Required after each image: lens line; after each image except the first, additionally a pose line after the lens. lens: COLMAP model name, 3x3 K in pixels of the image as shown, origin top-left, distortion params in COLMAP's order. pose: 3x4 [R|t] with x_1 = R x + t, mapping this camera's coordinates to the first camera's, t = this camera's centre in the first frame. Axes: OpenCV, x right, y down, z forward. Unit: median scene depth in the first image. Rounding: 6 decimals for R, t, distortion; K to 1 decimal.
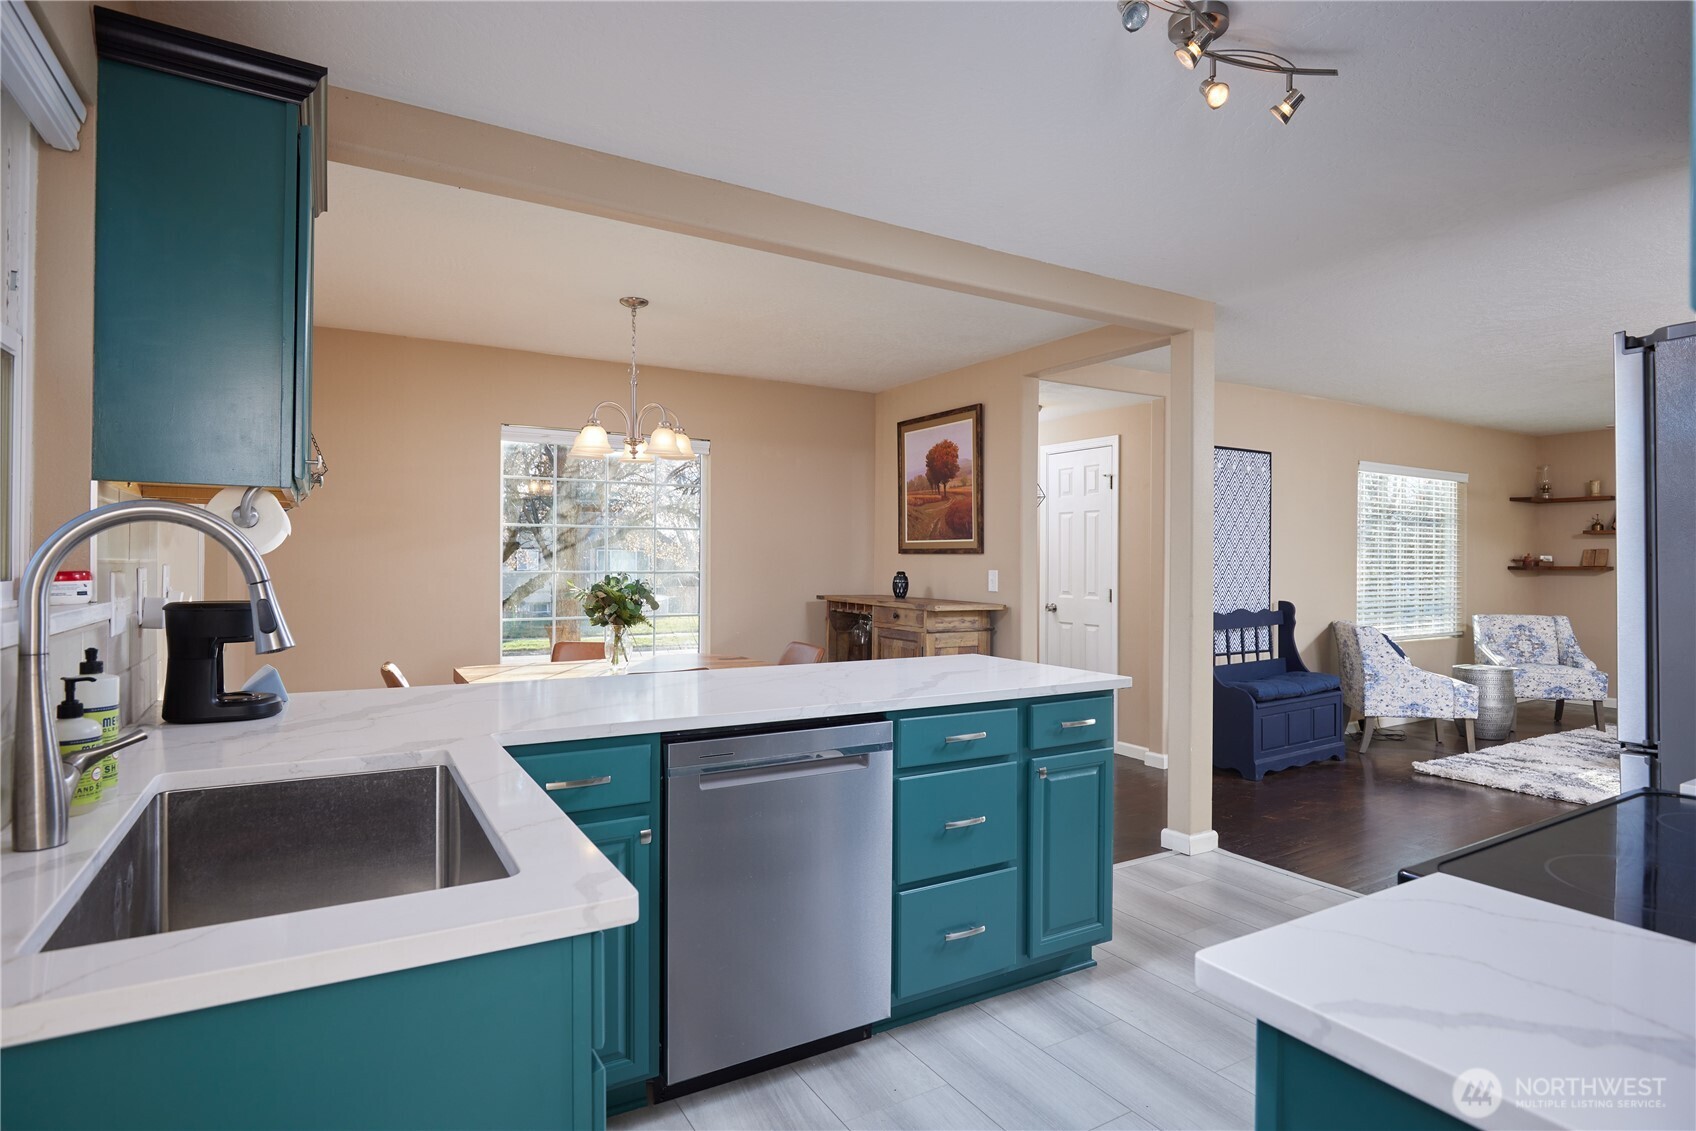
lens RADIAL K [[878.1, 0, 849.0], [0, 878.1, 563.6], [0, 0, 1]] dist [0.000537, 0.000032]
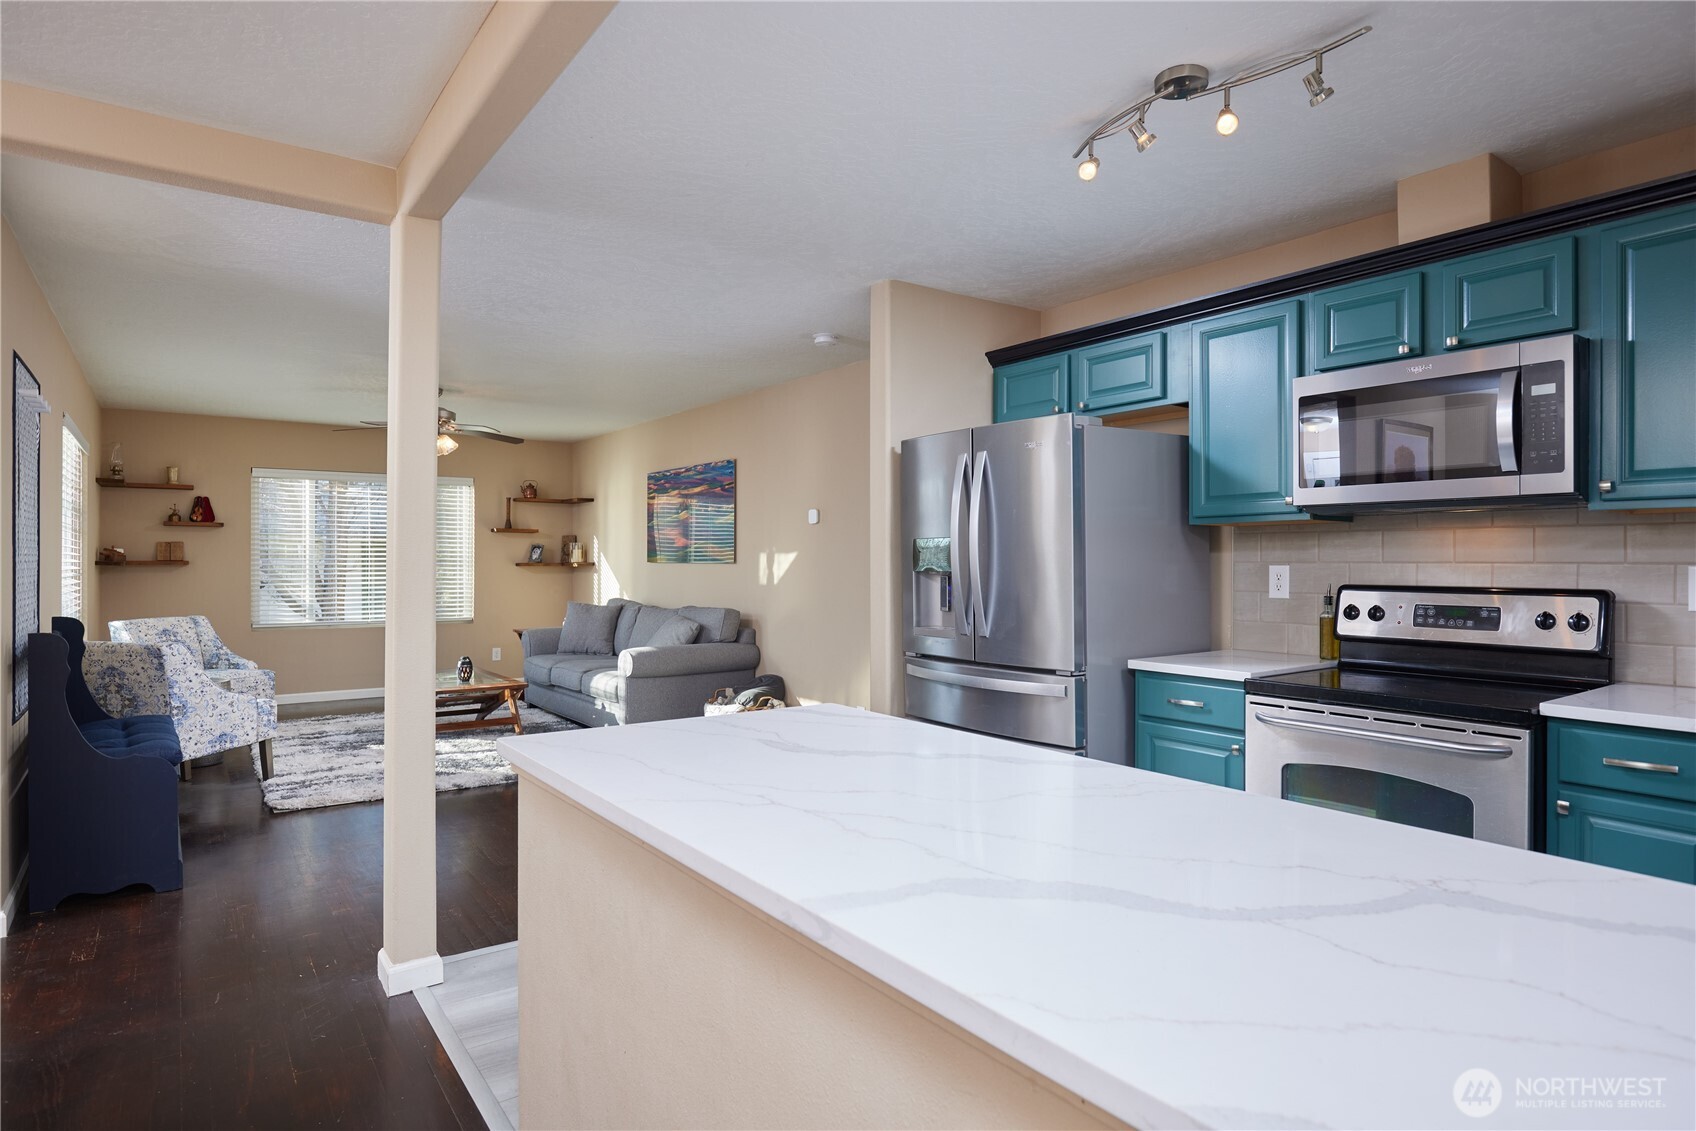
lens RADIAL K [[940.4, 0, 847.9], [0, 940.4, 563.8], [0, 0, 1]] dist [-0.000920, -0.000017]
pose [[-0.096352, -0.005652, 0.995331, -0.226675], [-0.004430, 0.999976, 0.005250, -0.002106], [-0.995337, -0.003903, -0.096375, 0.449264]]
